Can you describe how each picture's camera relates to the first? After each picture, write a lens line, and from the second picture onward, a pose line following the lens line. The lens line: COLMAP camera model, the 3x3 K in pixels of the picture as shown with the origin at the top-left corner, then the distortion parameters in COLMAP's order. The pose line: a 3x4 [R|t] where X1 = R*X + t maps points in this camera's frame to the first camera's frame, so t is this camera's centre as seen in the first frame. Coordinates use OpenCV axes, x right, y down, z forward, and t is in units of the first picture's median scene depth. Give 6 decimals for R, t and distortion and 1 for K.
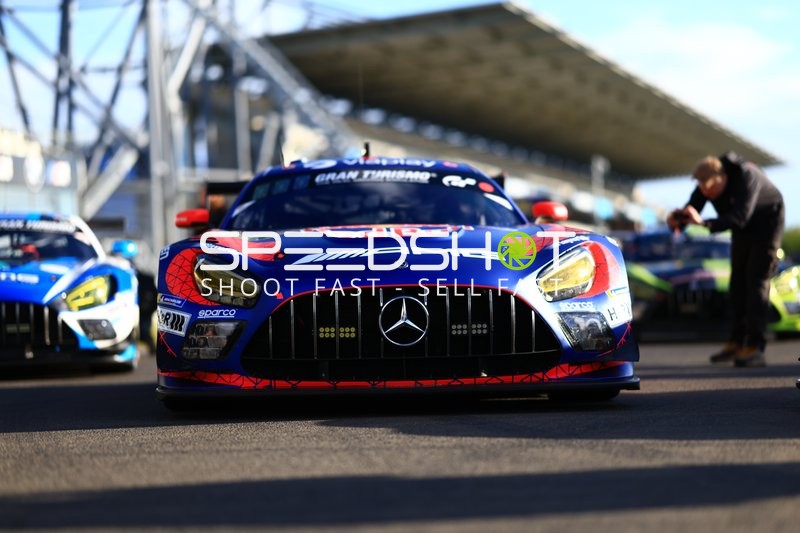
lens RADIAL K [[1983.5, 0, 400.0], [0, 1983.5, 266.5], [0, 0, 1]] dist [0.056612, -0.367287]
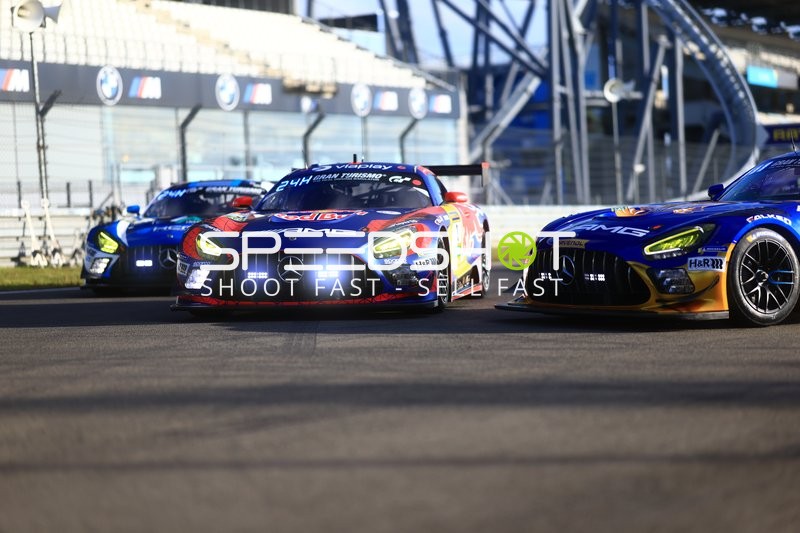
lens RADIAL K [[1983.5, 0, 400.0], [0, 1983.5, 266.5], [0, 0, 1]] dist [0.056612, -0.367287]
pose [[0.972005, 0.007691, -0.234834, 0.418578], [0.003549, 0.998870, 0.047401, -0.048820], [0.234933, -0.046908, 0.970879, -0.601429]]
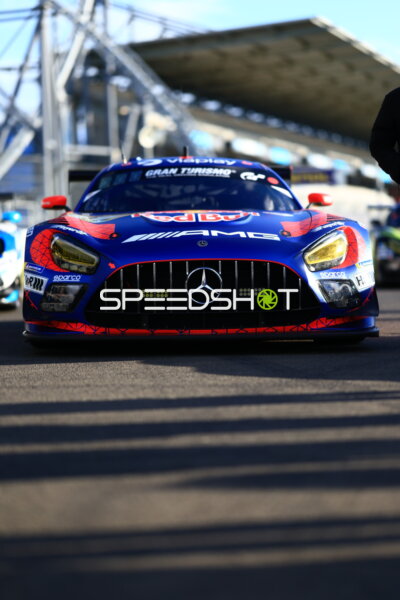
lens RADIAL K [[1487.6, 0, 200.0], [0, 1487.6, 300.0], [0, 0, 1]] dist [0.056612, -0.367287]
pose [[0.999722, 0.009634, -0.021514, 0.016715], [-0.008421, 0.998408, 0.055769, -0.015238], [0.022017, -0.055572, 0.998212, -0.011909]]
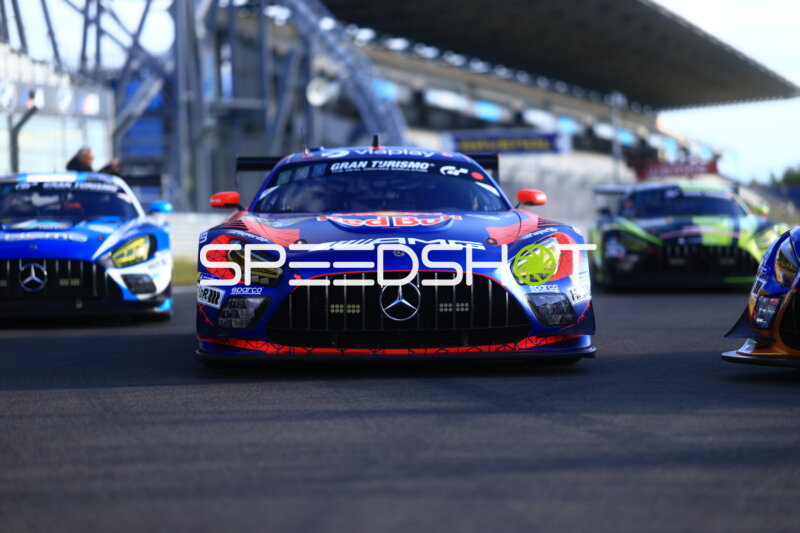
lens RADIAL K [[1983.5, 0, 400.0], [0, 1983.5, 266.5], [0, 0, 1]] dist [0.056612, -0.367287]
pose [[0.999839, 0.013811, -0.011450, 0.012229], [-0.013350, 0.999135, 0.039385, -0.032297], [0.011984, -0.039226, 0.999159, -0.169349]]
